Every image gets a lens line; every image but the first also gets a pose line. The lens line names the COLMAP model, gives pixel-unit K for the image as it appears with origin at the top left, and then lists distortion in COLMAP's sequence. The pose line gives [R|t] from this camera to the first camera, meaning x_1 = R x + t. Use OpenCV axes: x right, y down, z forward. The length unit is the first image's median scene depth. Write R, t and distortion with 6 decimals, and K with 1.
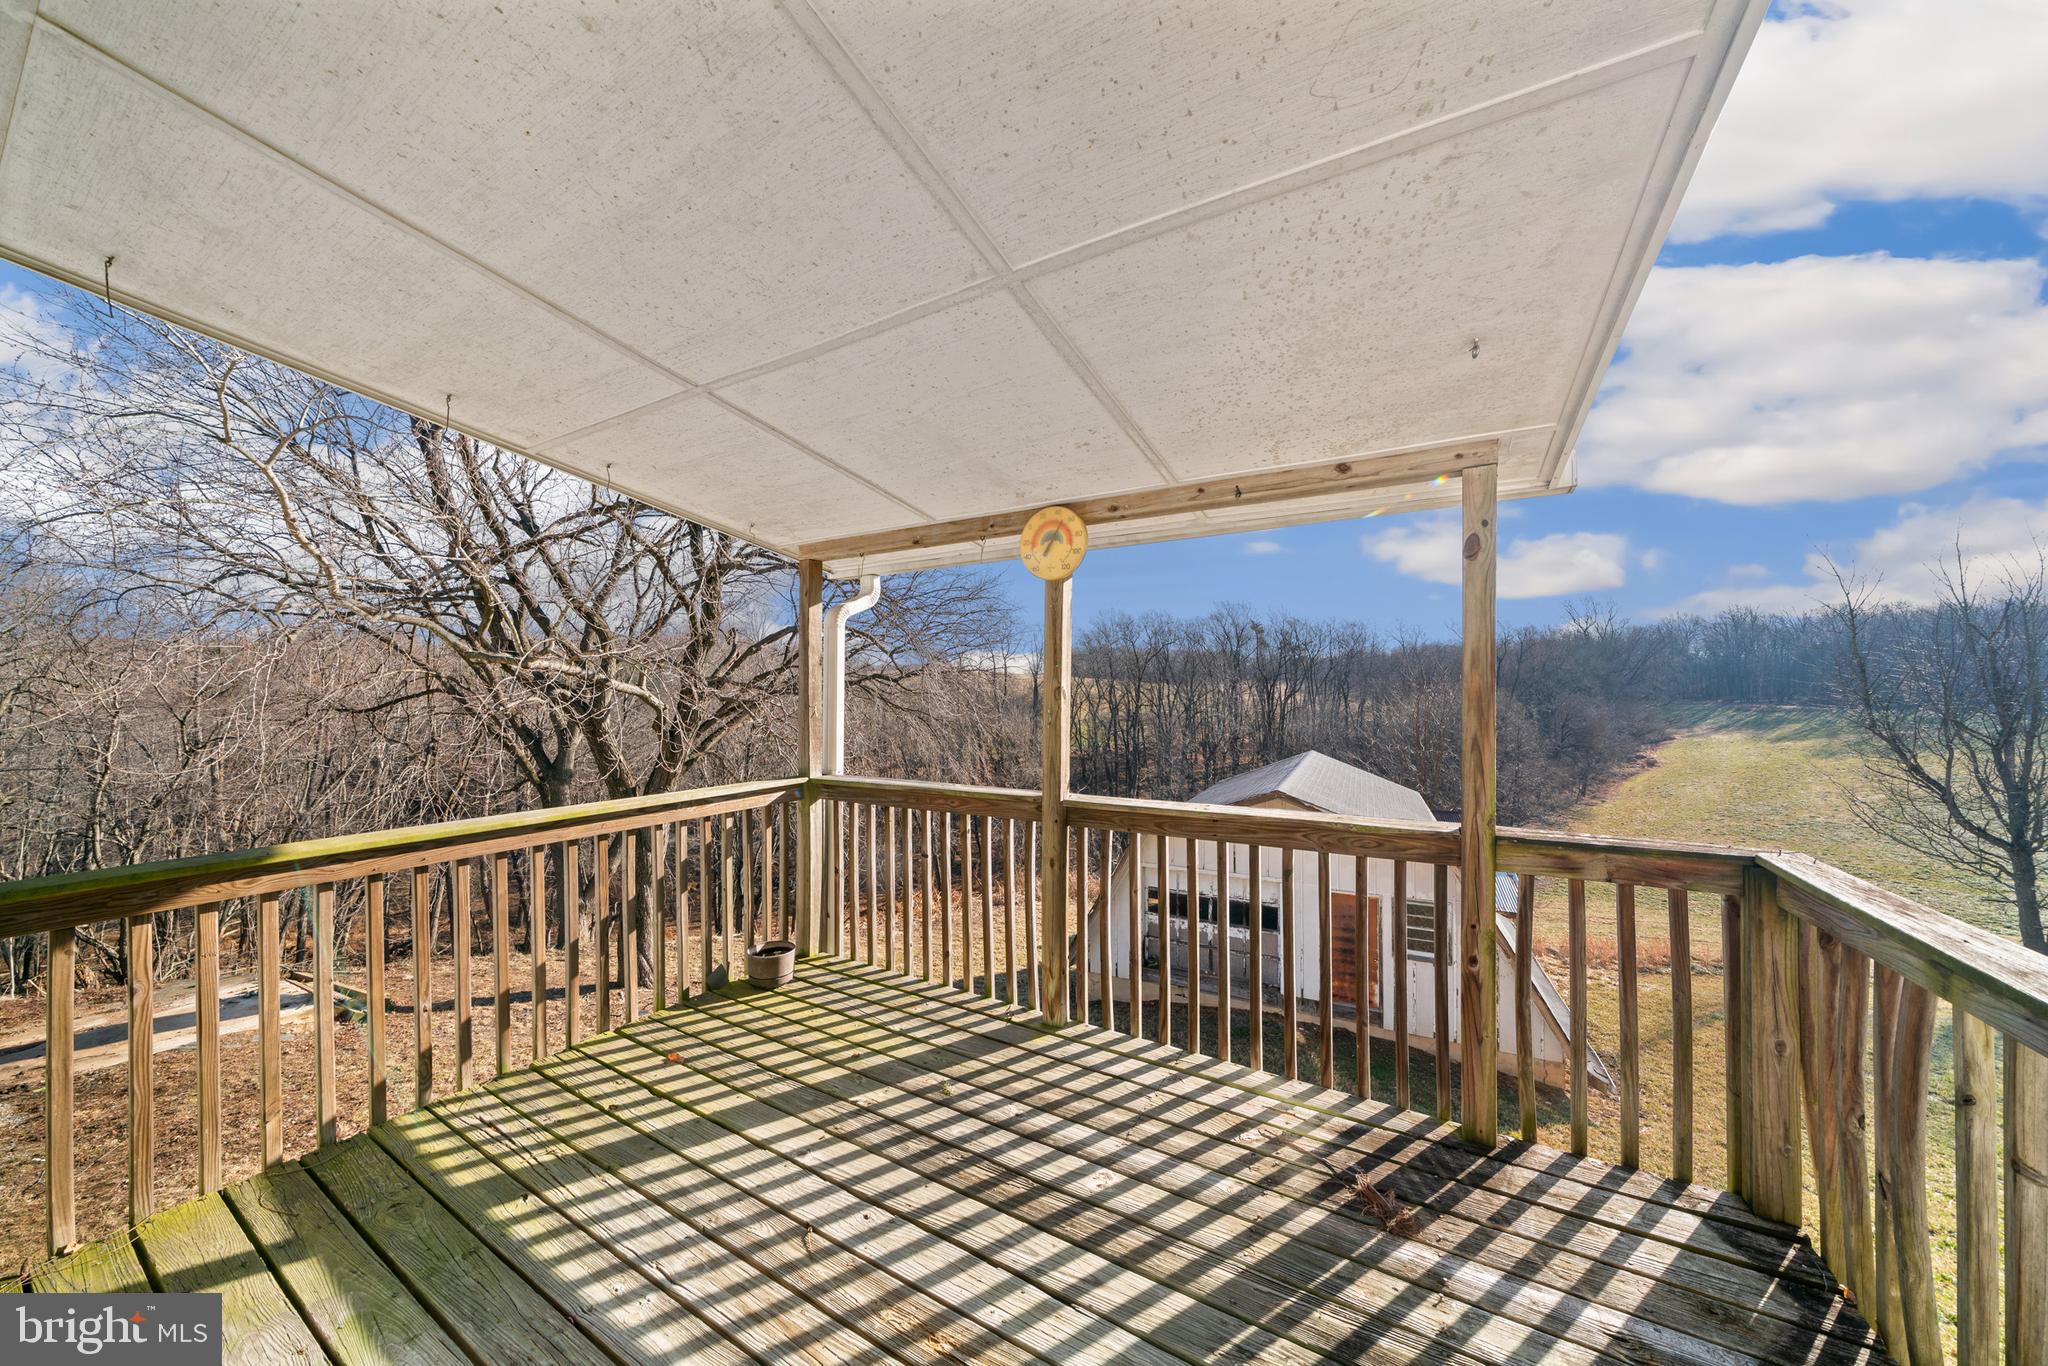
lens RADIAL K [[696.5, 0, 1007.4], [0, 696.5, 683.4], [0, 0, 1]] dist [-0.009437, 0.001363]
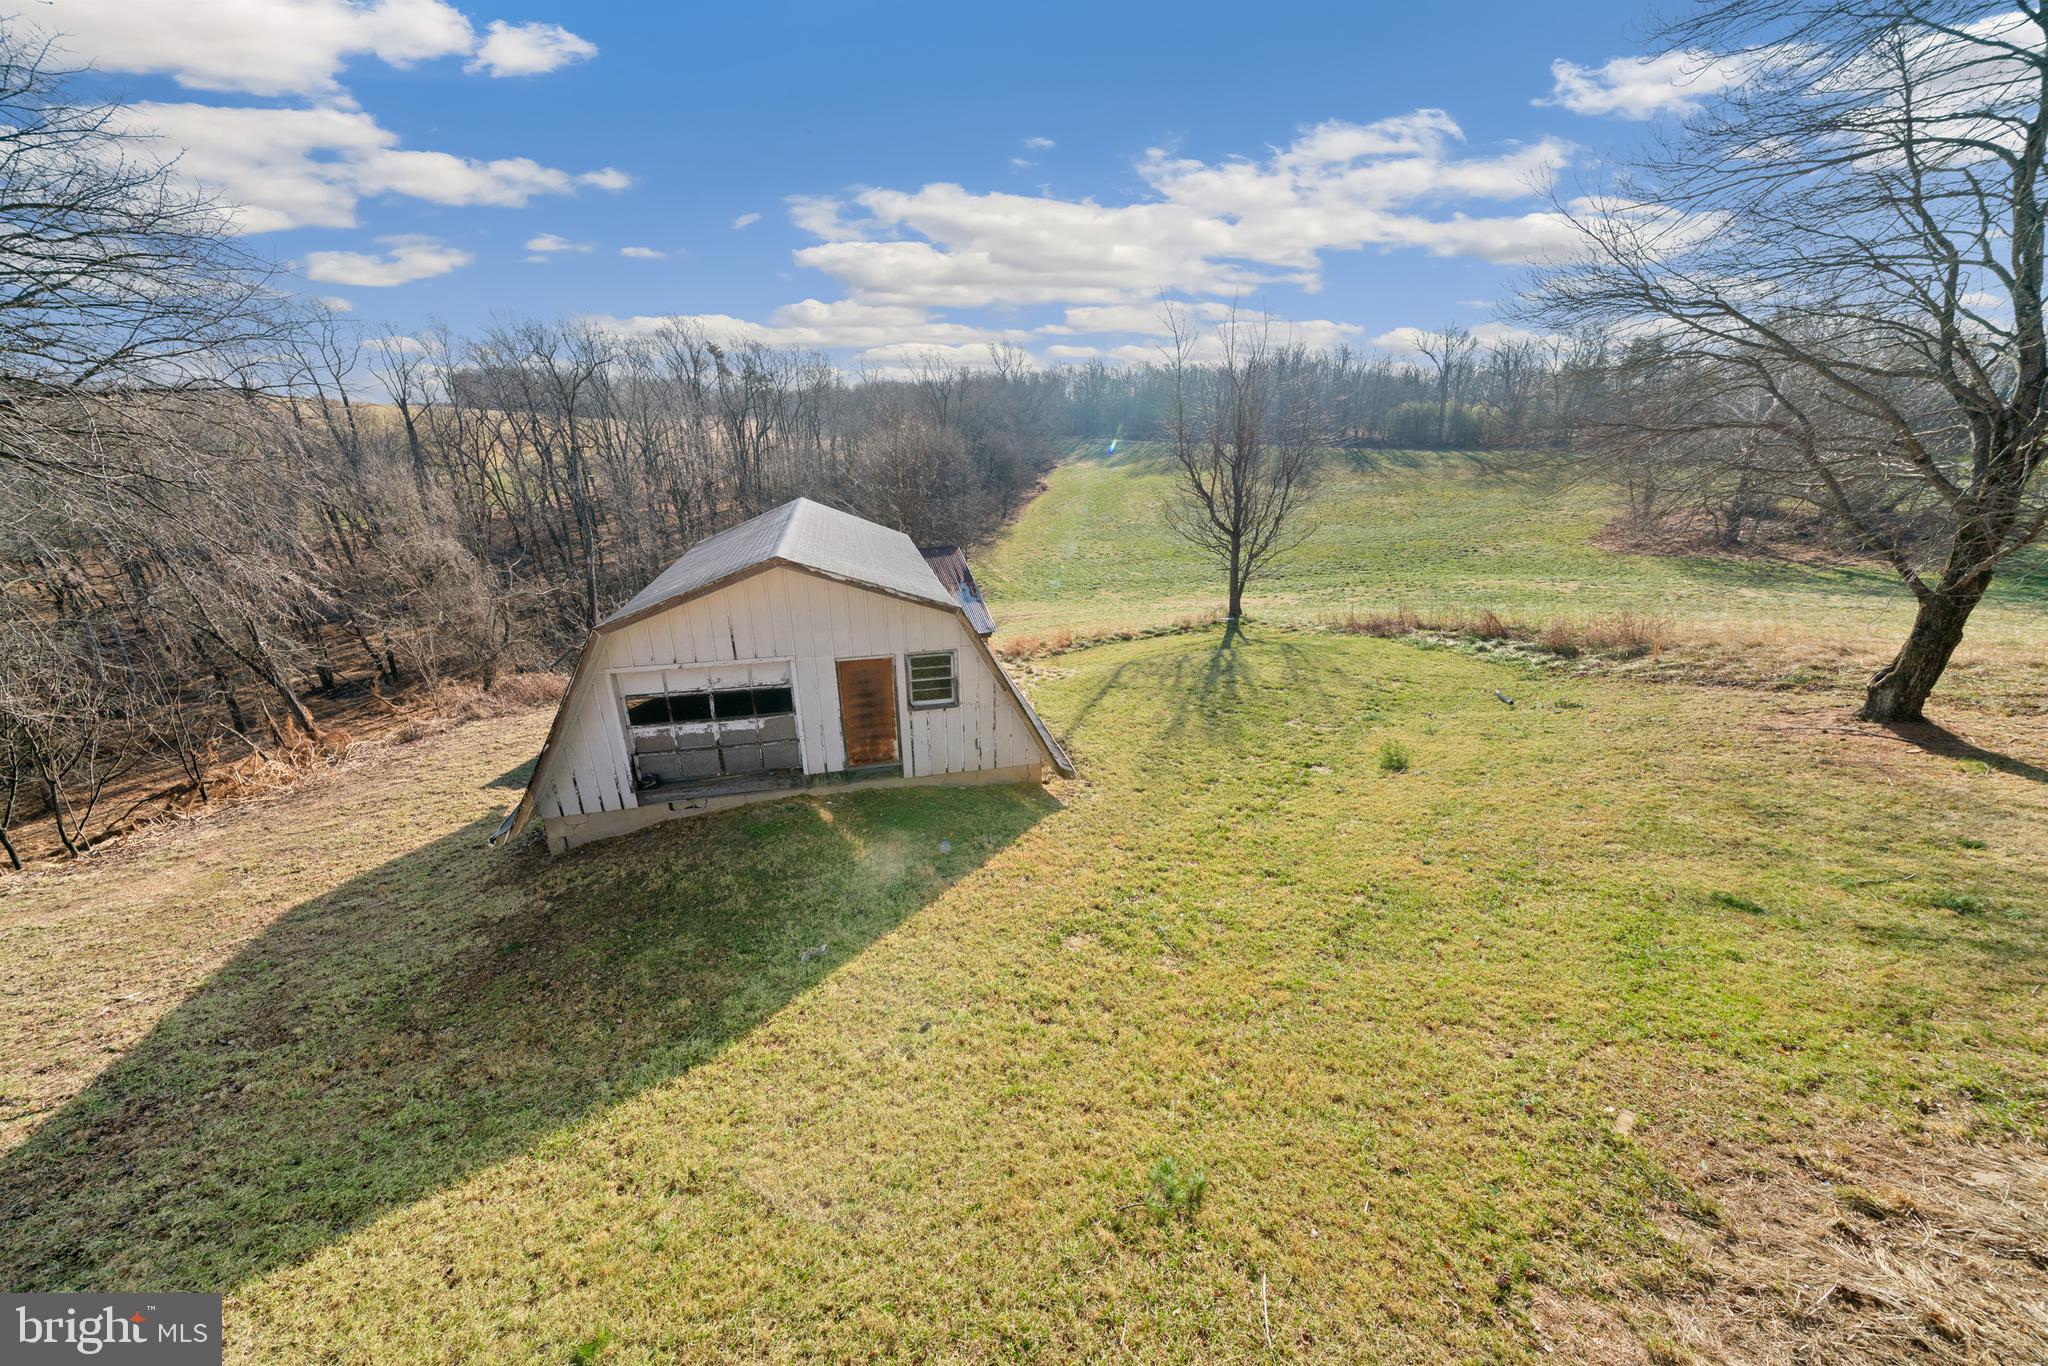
lens RADIAL K [[696.5, 0, 1016.7], [0, 696.5, 688.1], [0, 0, 1]] dist [-0.009437, 0.001363]
pose [[0.751715, -0.230323, 0.617961, 0.043835], [-0.007620, 0.933935, 0.357361, 0.005571], [-0.659444, -0.273342, 0.700298, 0.140600]]
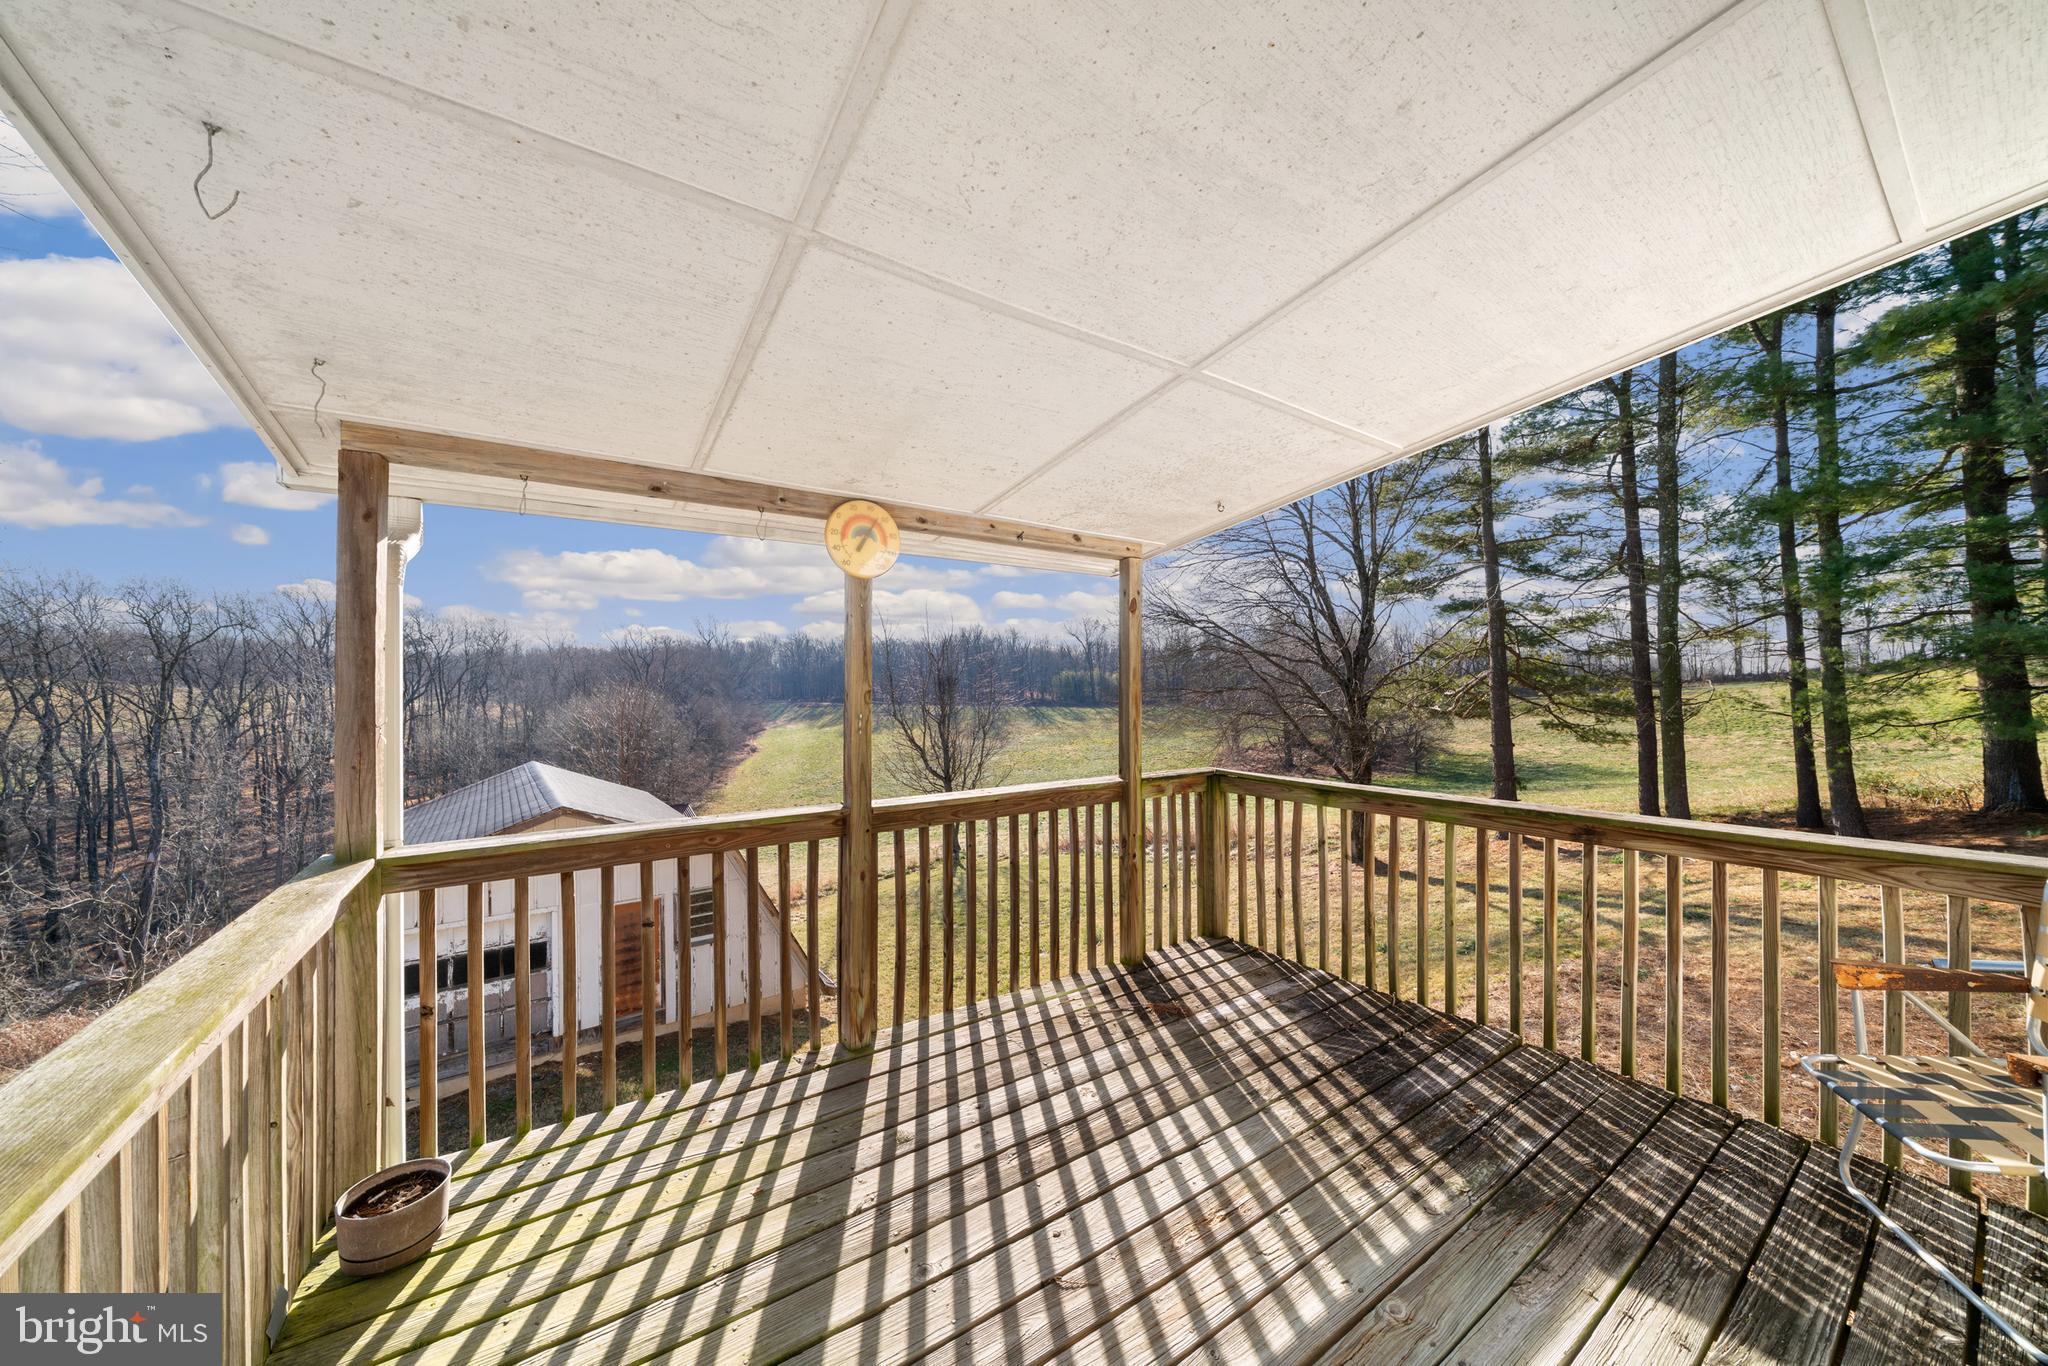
lens RADIAL K [[696.5, 0, 1017.8], [0, 696.5, 685.9], [0, 0, 1]] dist [-0.009437, 0.001363]
pose [[0.427811, 0.004622, 0.903856, -0.108811], [-0.003710, 0.999987, -0.003358, 0.000174], [-0.903861, -0.001917, 0.427823, 0.062215]]
